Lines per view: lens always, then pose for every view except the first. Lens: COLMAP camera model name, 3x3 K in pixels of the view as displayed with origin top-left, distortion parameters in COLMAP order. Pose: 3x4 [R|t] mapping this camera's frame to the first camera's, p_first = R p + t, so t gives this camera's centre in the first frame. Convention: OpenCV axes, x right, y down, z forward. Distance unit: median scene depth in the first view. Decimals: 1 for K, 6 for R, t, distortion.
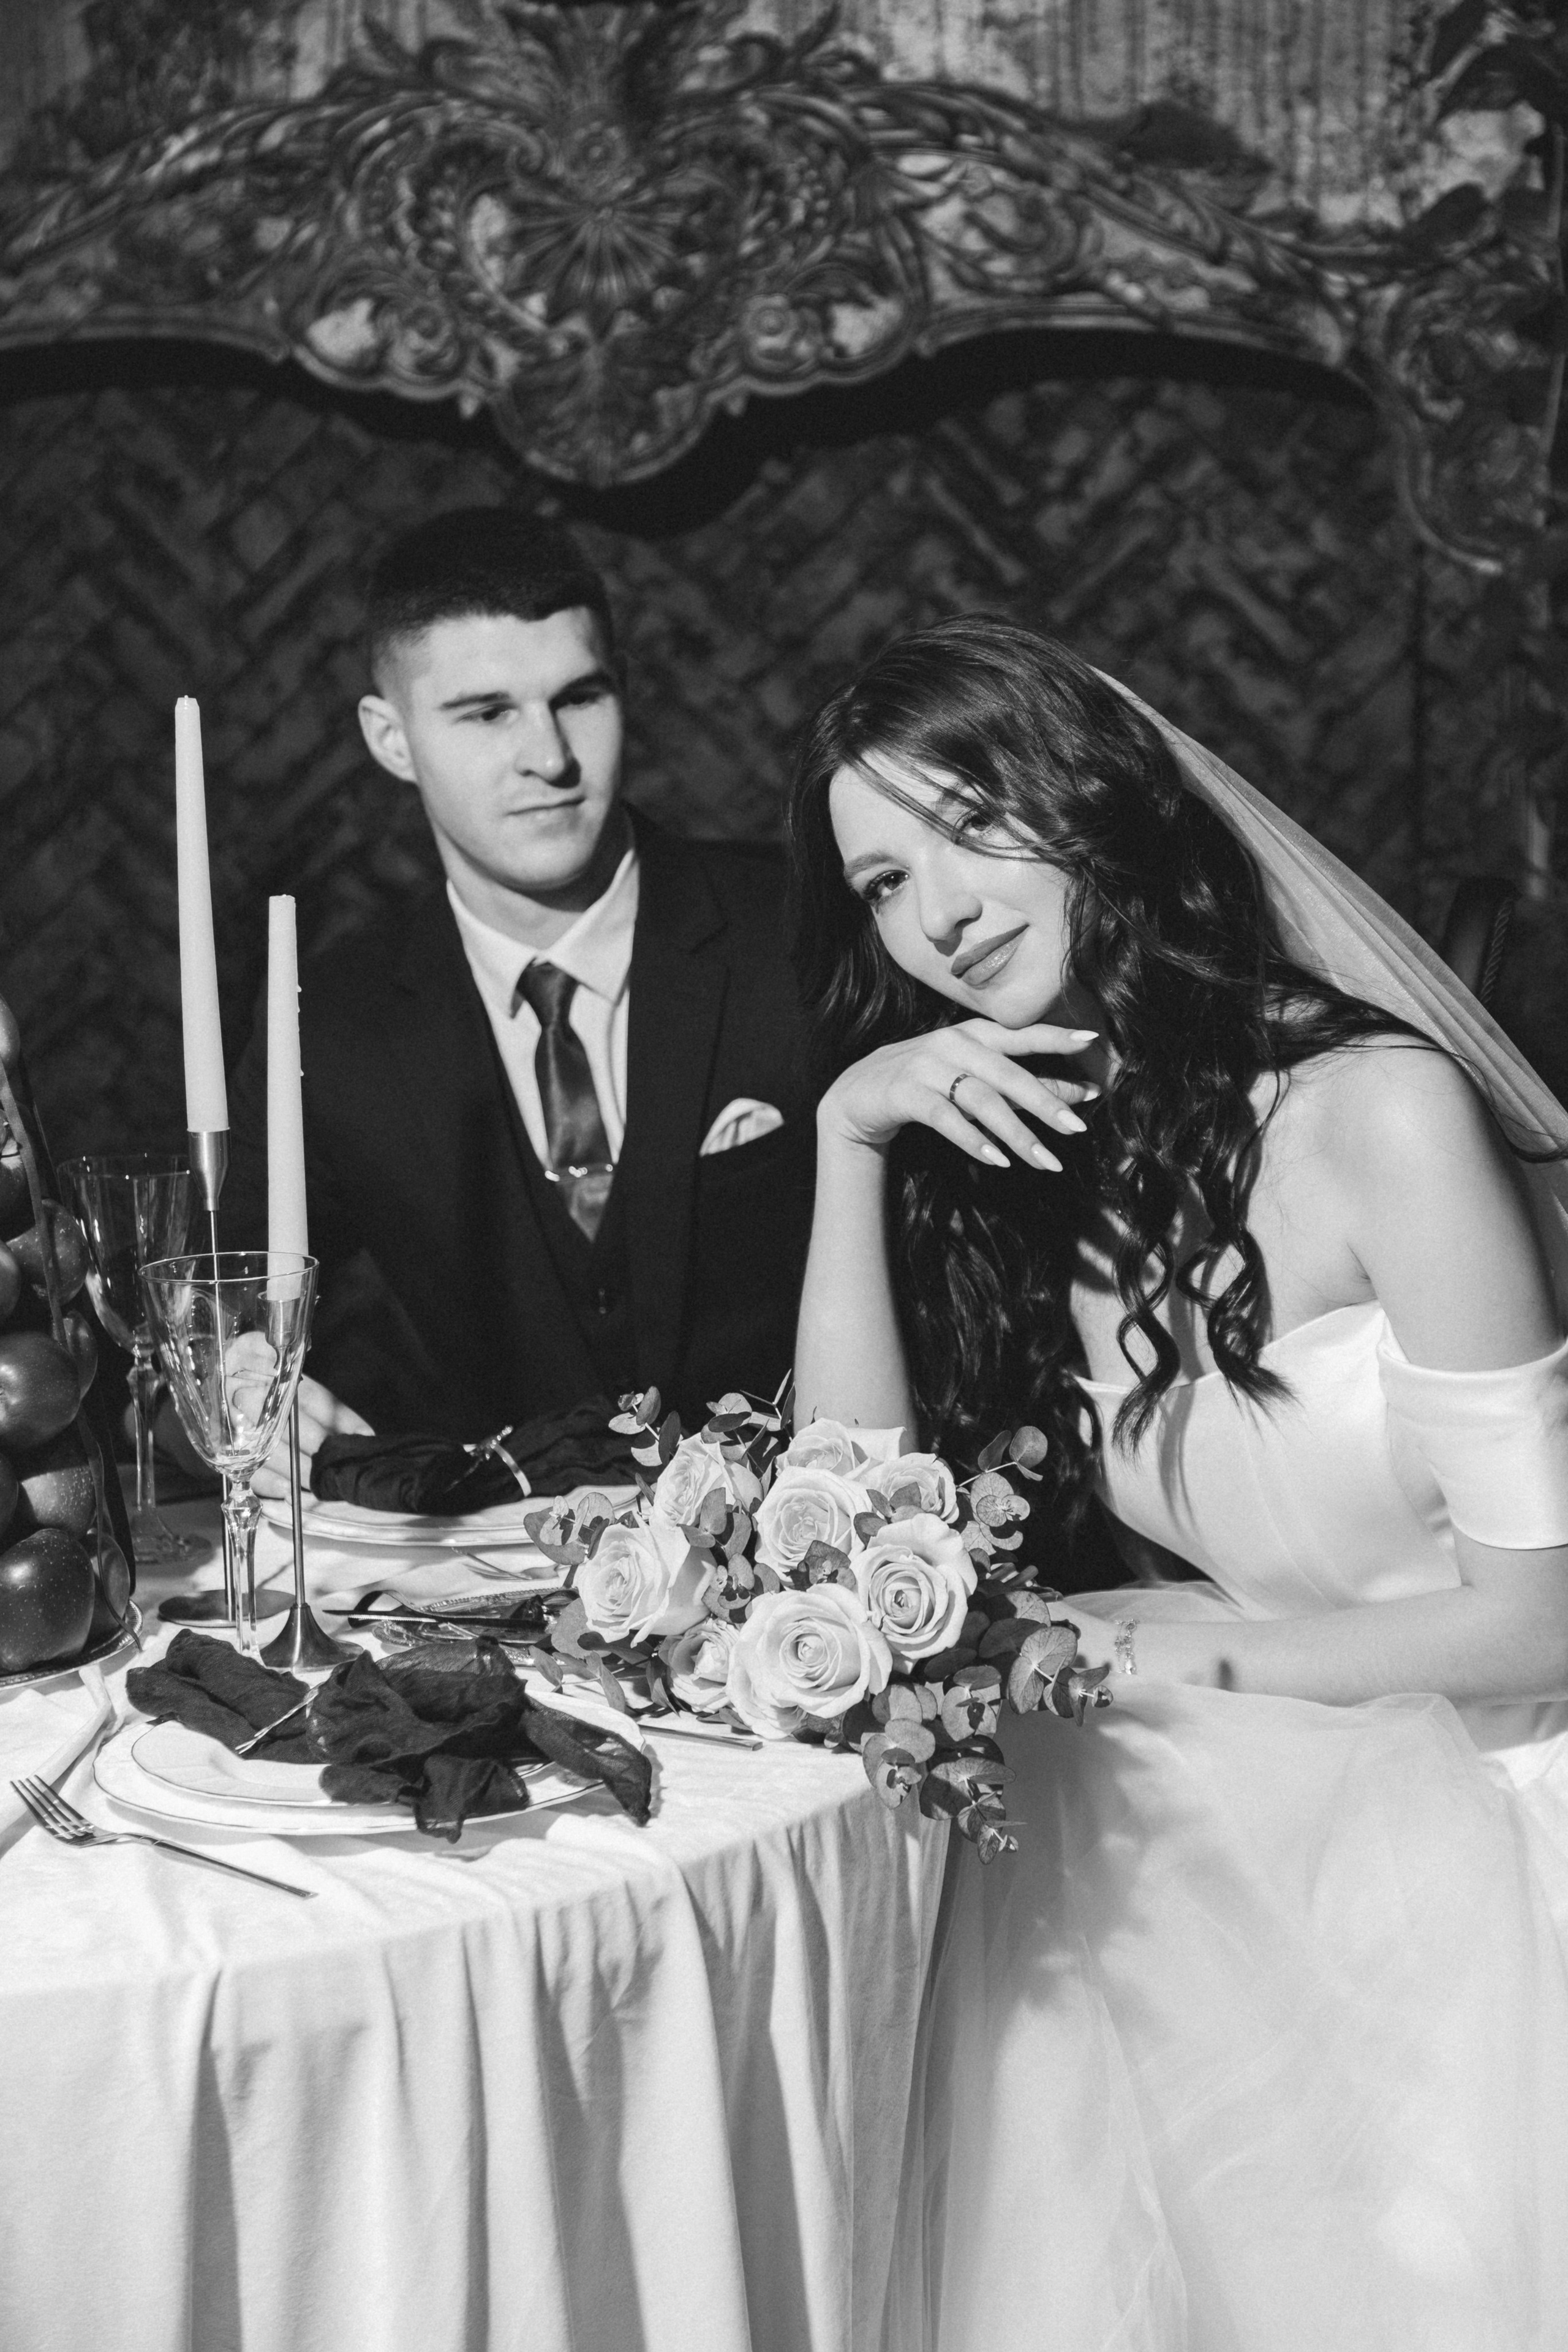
lens RADIAL K [[5070.9, 0, 594.5], [0, 5070.9, 1123.7], [0, 0, 1]] dist [-0.001012, 0.000000]
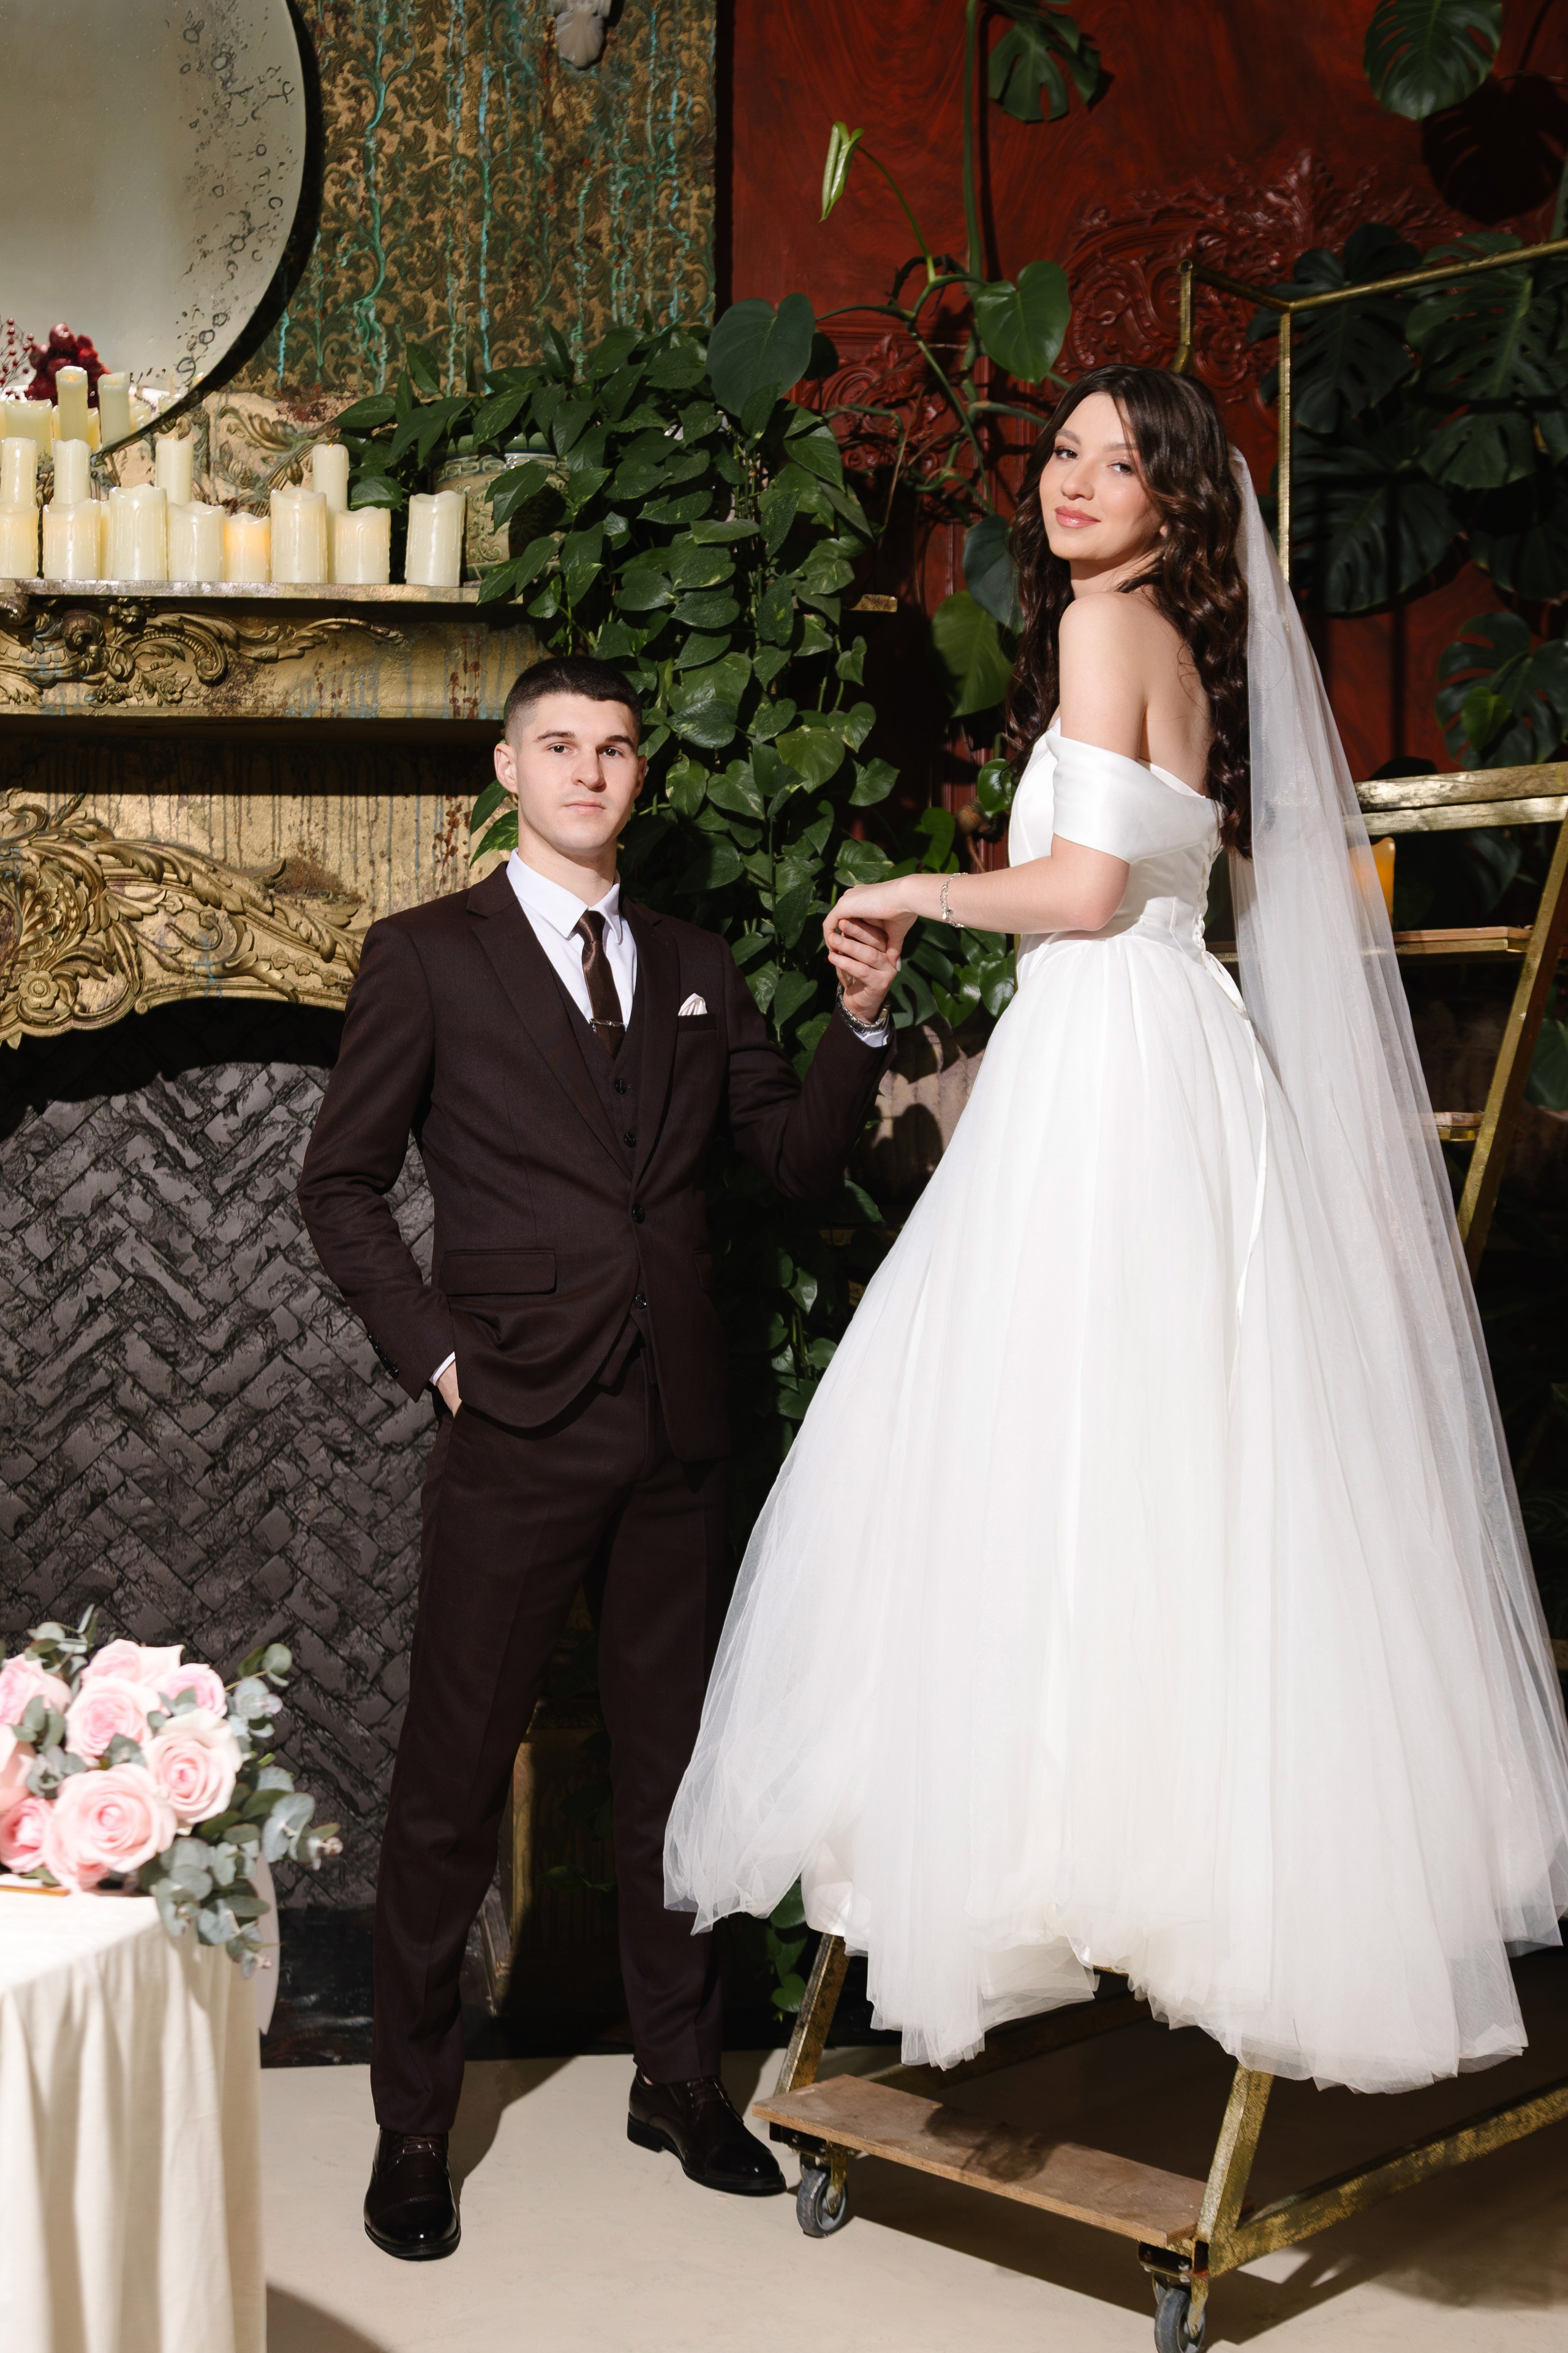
lens RADIAL K [[2902.6, 0, 677.5], [0, 2902.6, 1122.1], [0, 0, 1]] dist [0.014646, 0.000000]
pose [[0.965063, 0.019960, 0.261257, -0.007671], [0.021661, 0.987604, -0.155466, 0.023614], [-0.261121, 0.155693, 0.952668, 0.115124]]
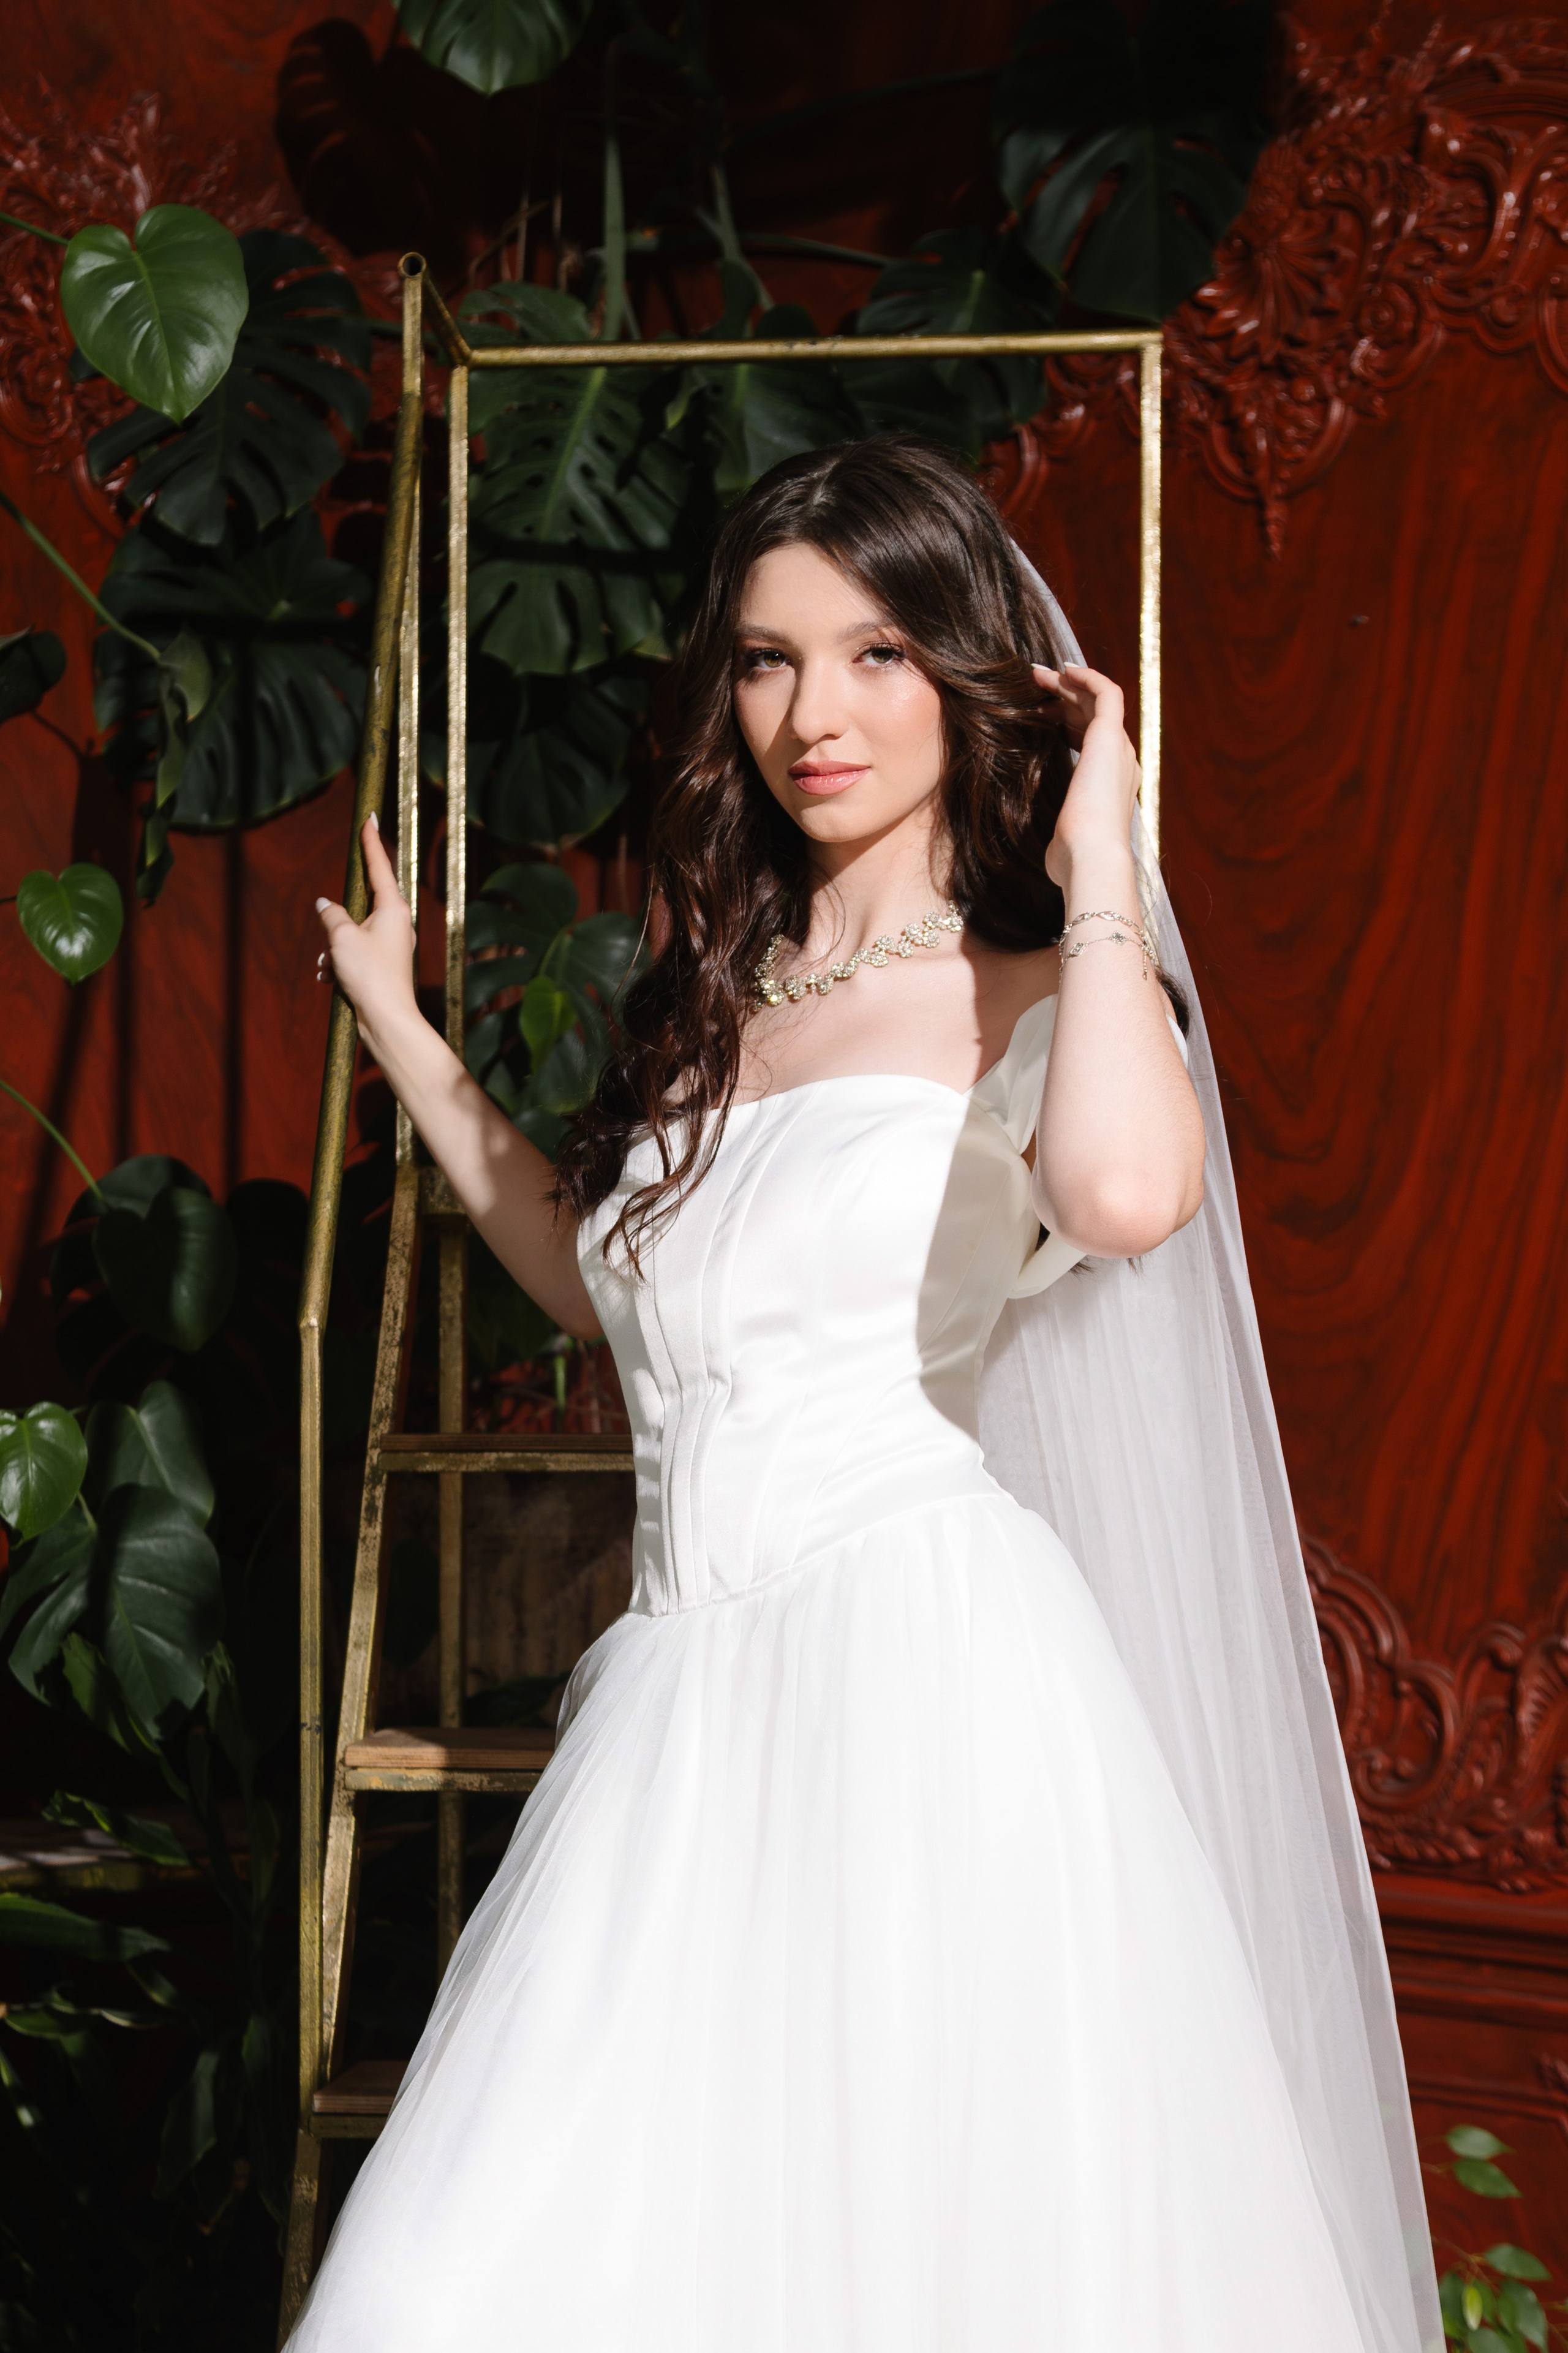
lens RADIAL K [[3810.3, 0, 645.9], [0, 3810.3, 1213.0], [0, 0, 1]] dist [0.031247, 0.000000]
pose [[0.601216, 0.054269, 0.797242, -0.130811], [0.110045, 0.982562, -0.149870, -0.081020], [-0.791473, 0.177837, 0.584760, 0.431131]]
